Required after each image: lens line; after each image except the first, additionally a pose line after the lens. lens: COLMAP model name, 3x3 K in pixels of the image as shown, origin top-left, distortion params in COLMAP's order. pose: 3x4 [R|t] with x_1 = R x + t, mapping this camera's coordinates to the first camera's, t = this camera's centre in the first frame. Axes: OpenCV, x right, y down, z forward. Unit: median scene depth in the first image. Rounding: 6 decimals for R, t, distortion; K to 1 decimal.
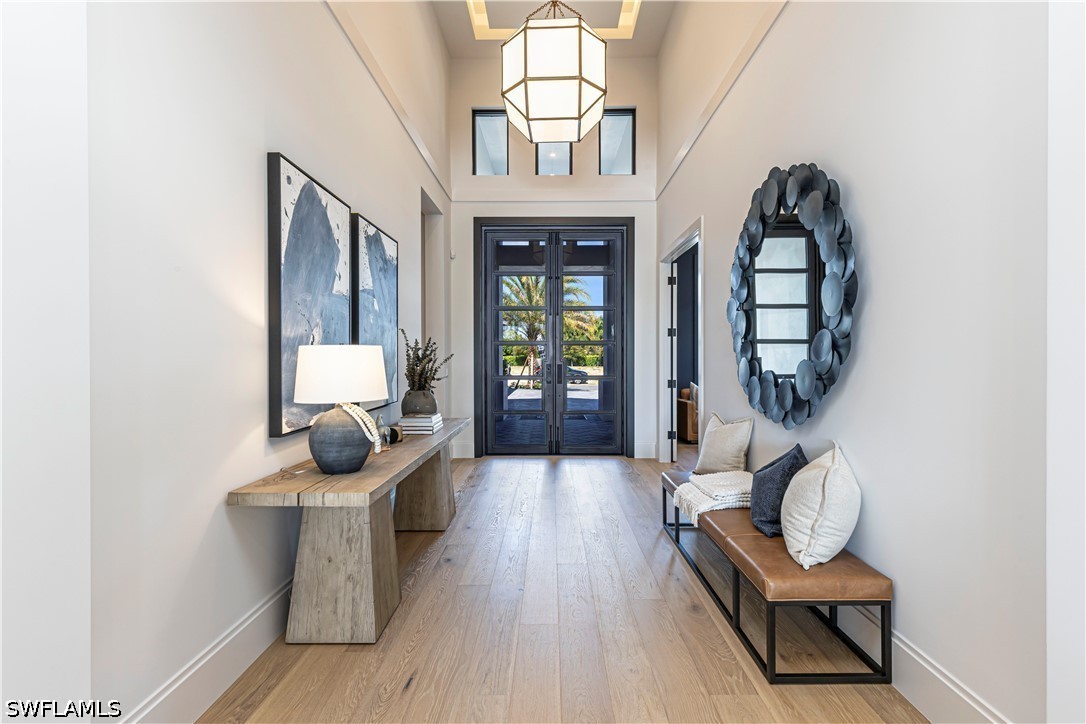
lens RADIAL K [[488.8, 0, 549.8], [0, 488.8, 361.0], [0, 0, 1]] dist [0.003719, 0.000586]
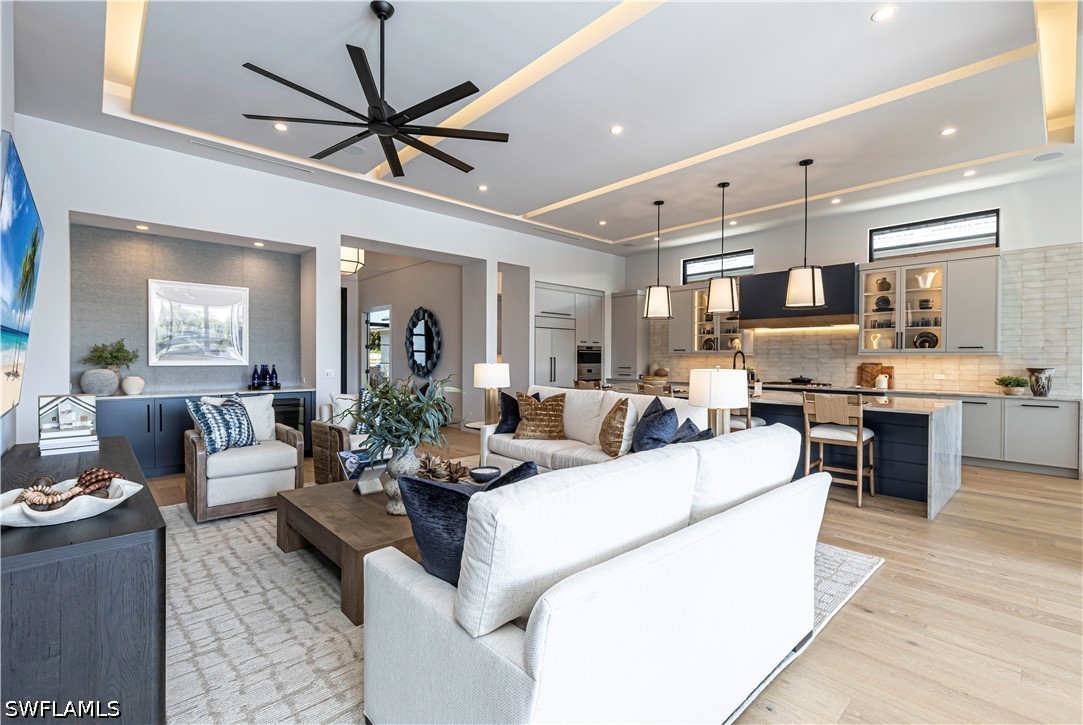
lens RADIAL K [[484.9, 0, 544.0], [0, 484.9, 361.4], [0, 0, 1]] dist [0.000428, 0.000048]
pose [[0.734041, -0.001536, 0.679103, -1.309089], [-0.000076, 0.999997, 0.002344, 0.001147], [-0.679105, -0.001772, 0.734039, -2.239988]]
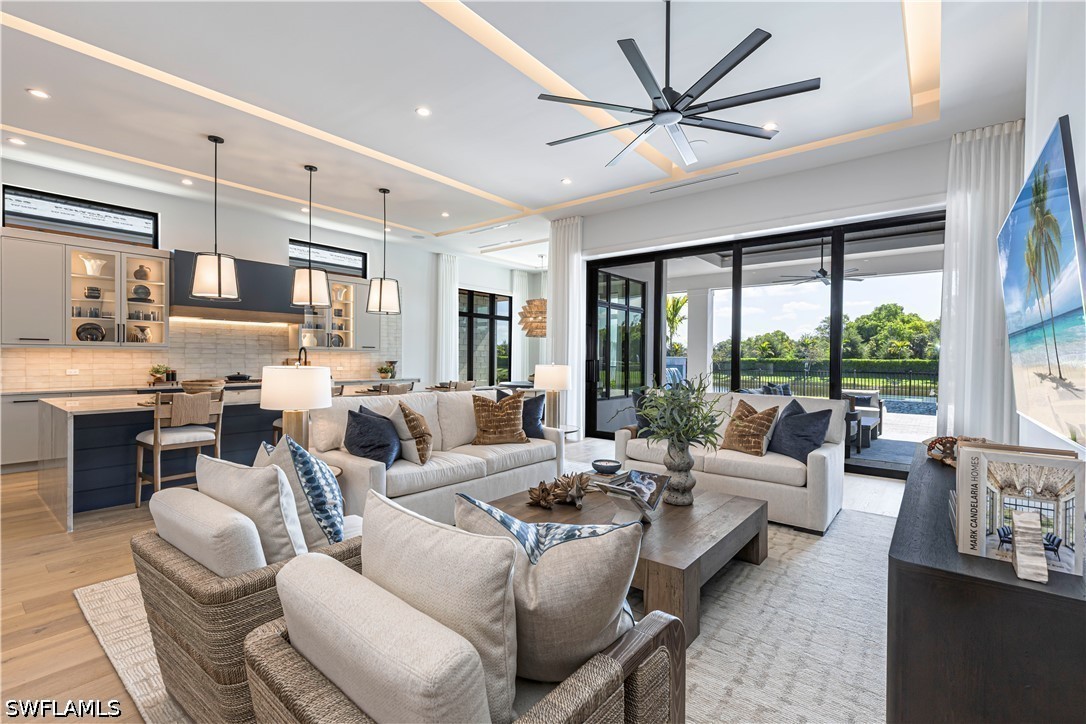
lens RADIAL K [[488.8, 0, 549.8], [0, 488.8, 361.0], [0, 0, 1]] dist [0.003719, 0.000586]
pose [[-0.782136, -0.012133, 0.622989, -1.293948], [-0.004407, 0.999893, 0.013940, -0.017217], [-0.623092, 0.008157, -0.782106, -0.149947]]
